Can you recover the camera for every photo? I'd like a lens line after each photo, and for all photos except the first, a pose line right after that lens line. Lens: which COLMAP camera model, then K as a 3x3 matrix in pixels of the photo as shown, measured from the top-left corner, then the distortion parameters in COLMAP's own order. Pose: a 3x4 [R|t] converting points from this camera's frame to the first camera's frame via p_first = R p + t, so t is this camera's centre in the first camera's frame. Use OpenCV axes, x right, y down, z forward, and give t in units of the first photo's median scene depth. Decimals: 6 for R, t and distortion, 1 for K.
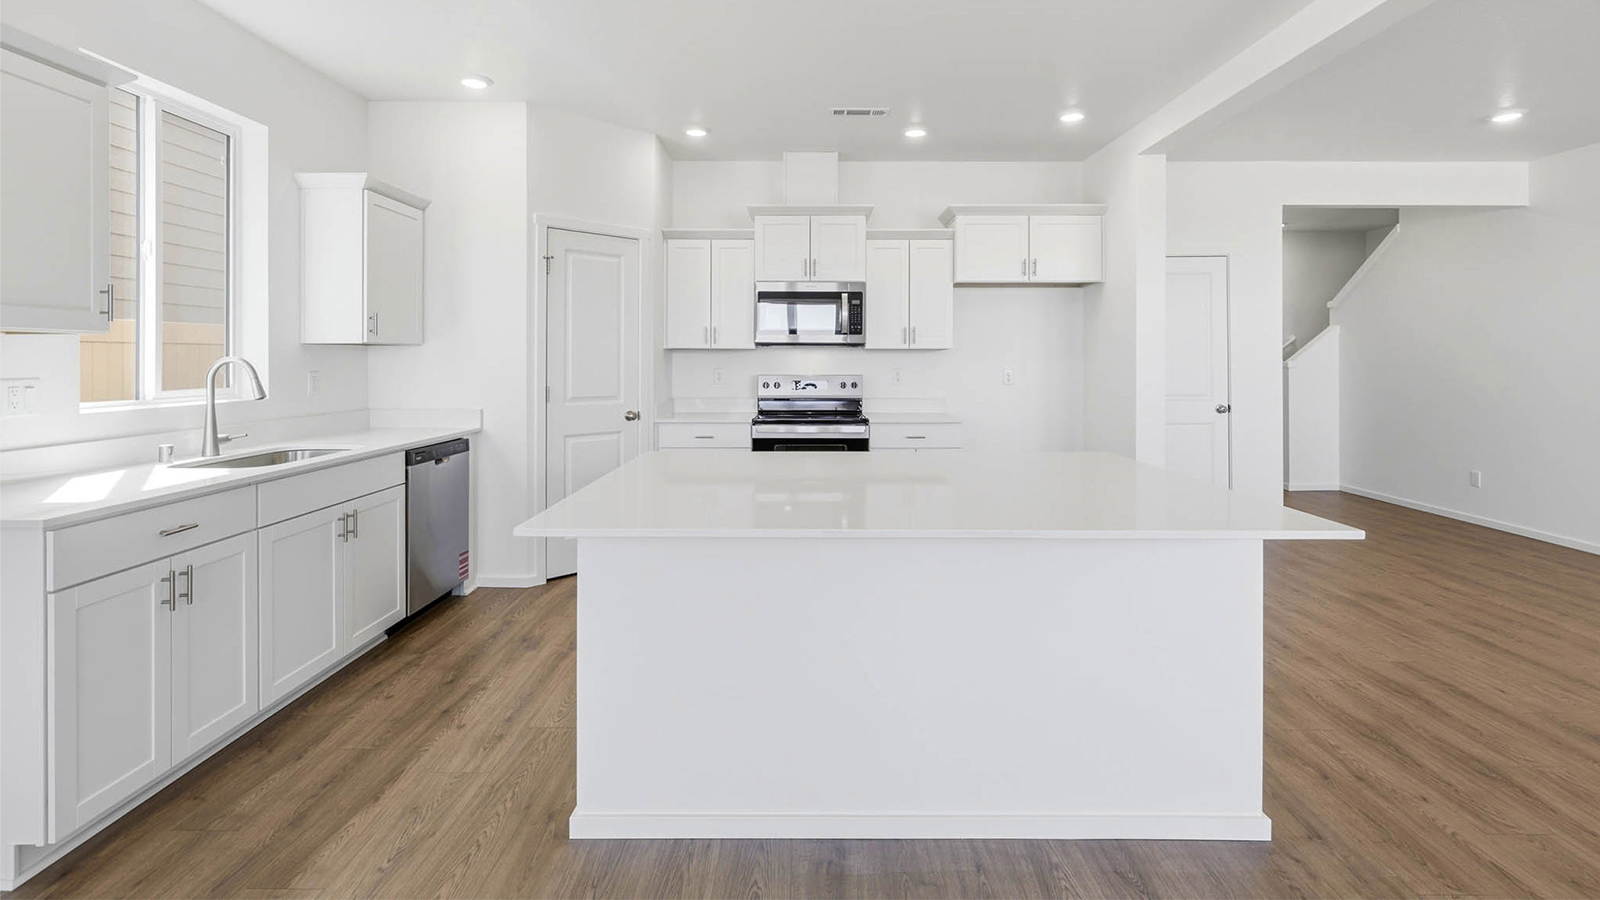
lens RADIAL K [[737.5, 0, 797.1], [0, 737.5, 357.6], [0, 0, 1]] dist [0.004080, 0.000329]
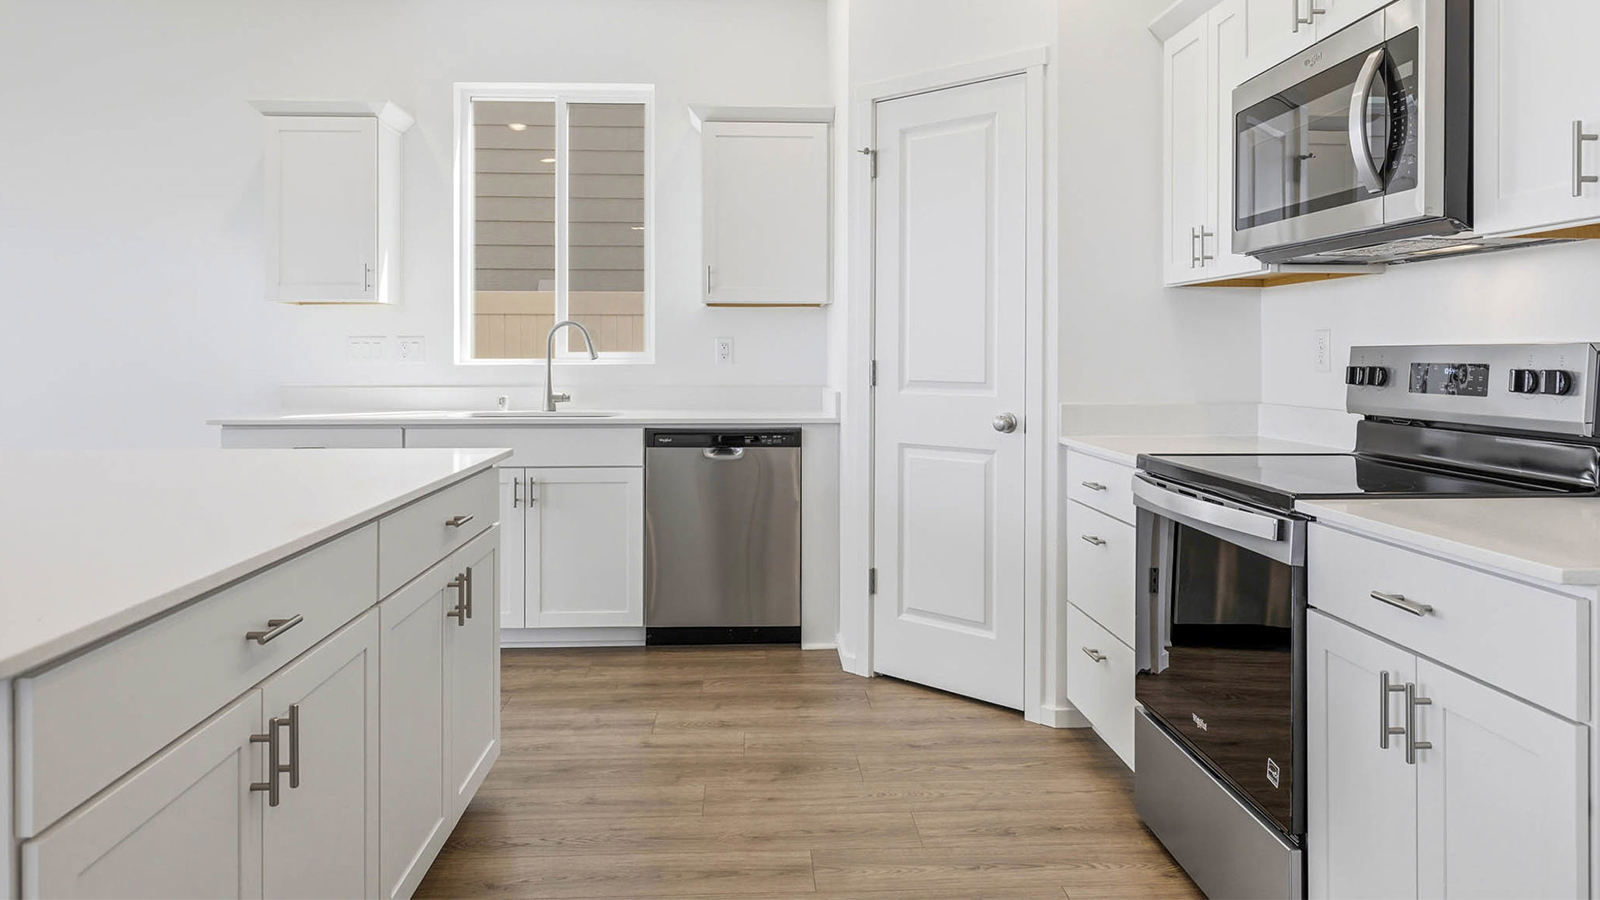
lens RADIAL K [[1023.7, 0, 808.4], [0, 1023.7, 371.8], [0, 0, 1]] dist [-0.002492, -0.002858]
pose [[0.071106, 0.014625, -0.997362, 0.515391], [-0.000663, 0.999893, 0.014615, 0.035727], [0.997469, -0.000378, 0.071108, 0.884696]]
